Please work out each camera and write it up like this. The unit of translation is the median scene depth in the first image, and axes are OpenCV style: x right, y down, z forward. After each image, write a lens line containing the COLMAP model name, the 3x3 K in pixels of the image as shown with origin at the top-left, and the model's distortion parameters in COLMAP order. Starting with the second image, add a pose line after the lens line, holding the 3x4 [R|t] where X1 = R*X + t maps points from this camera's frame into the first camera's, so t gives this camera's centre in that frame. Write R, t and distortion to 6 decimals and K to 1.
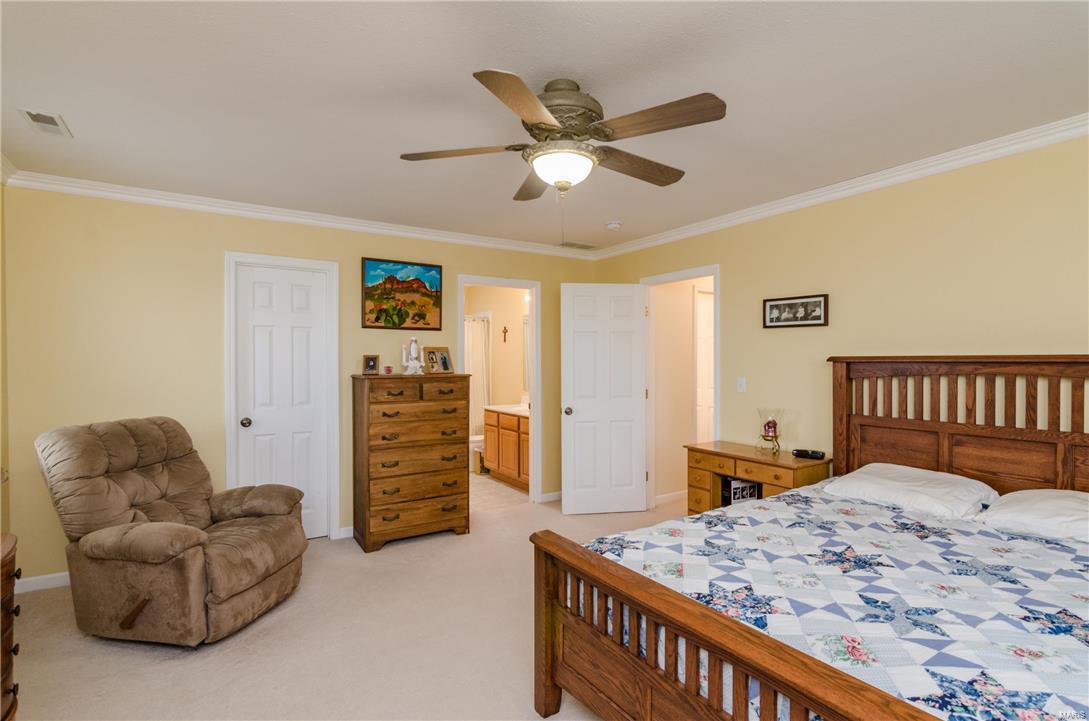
lens RADIAL K [[529.7, 0, 547.7], [0, 529.7, 365.5], [0, 0, 1]] dist [-0.000852, -0.000321]
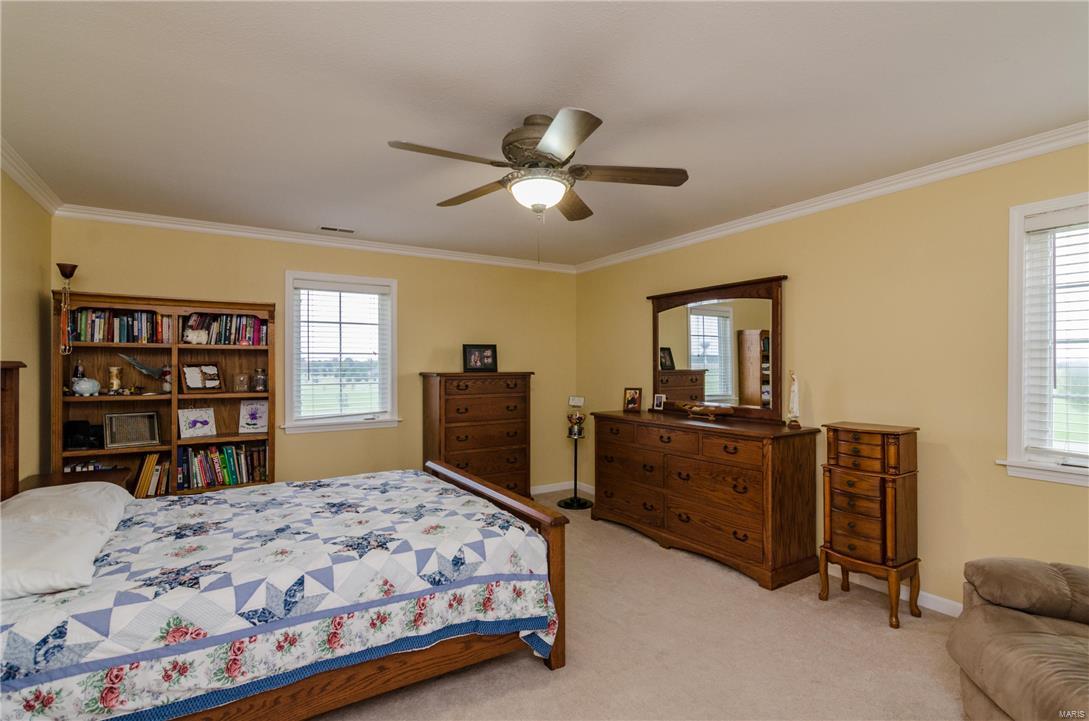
lens RADIAL K [[529.7, 0, 547.7], [0, 529.7, 365.5], [0, 0, 1]] dist [-0.000852, -0.000321]
pose [[-0.999780, 0.004068, 0.020571, -0.013312], [0.004087, 0.999991, 0.000877, -0.009089], [-0.020568, 0.000961, -0.999788, 2.163596]]
